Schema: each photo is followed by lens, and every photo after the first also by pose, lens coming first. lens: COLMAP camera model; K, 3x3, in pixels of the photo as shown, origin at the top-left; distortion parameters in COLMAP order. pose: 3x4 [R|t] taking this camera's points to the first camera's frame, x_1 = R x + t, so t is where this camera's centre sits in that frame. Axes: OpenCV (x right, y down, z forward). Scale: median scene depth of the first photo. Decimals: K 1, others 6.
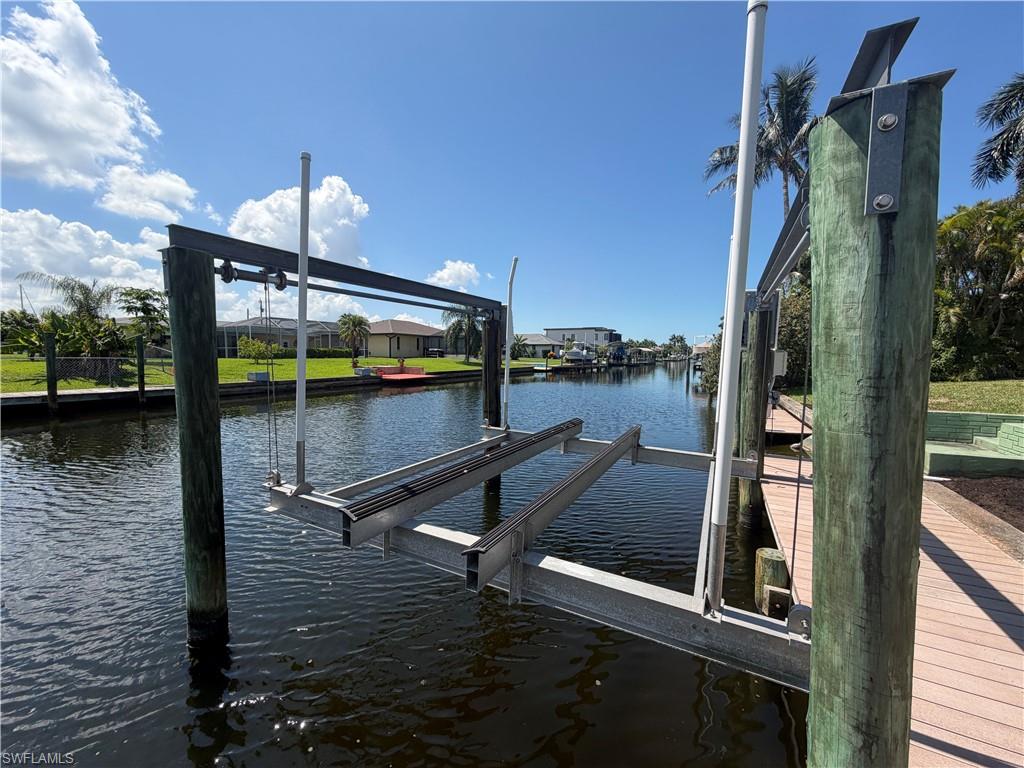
lens RADIAL K [[400.0, 0, 503.1], [0, 400.0, 397.5], [0, 0, 1]] dist [0.000760, -0.000013]
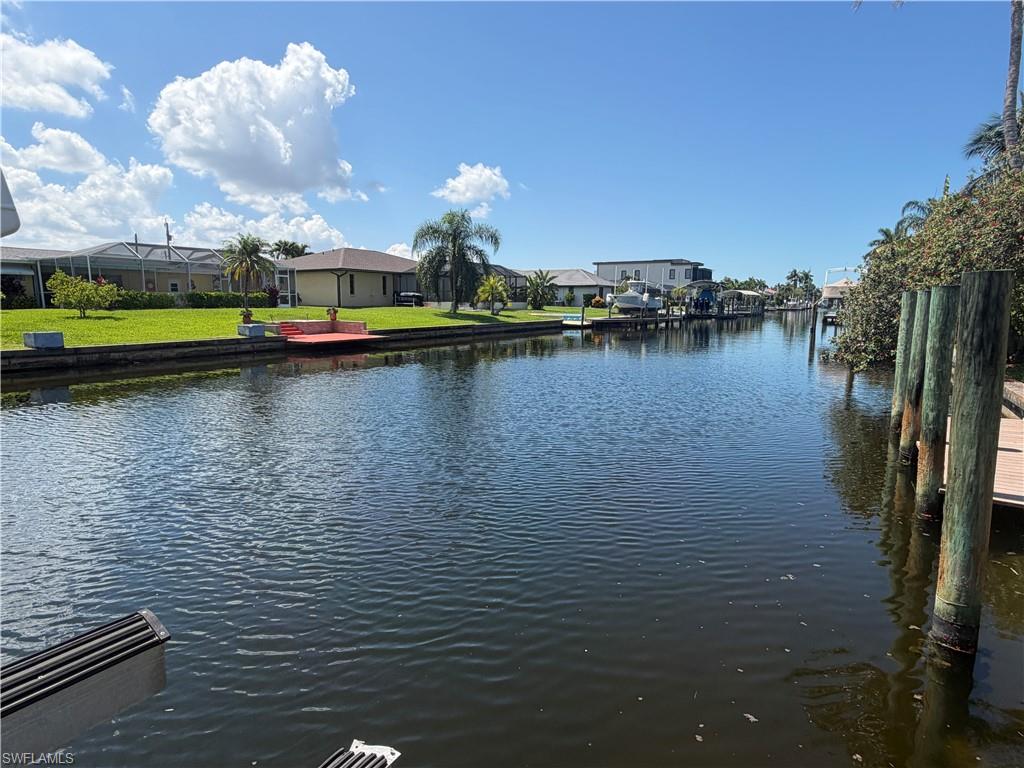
lens RADIAL K [[565.3, 0, 514.1], [0, 565.3, 390.4], [0, 0, 1]] dist [0.007541, 0.001948]
pose [[0.998563, 0.003775, -0.053466, 0.043843], [-0.001201, 0.998842, 0.048089, -0.008434], [0.053586, -0.047955, 0.997411, 0.089837]]
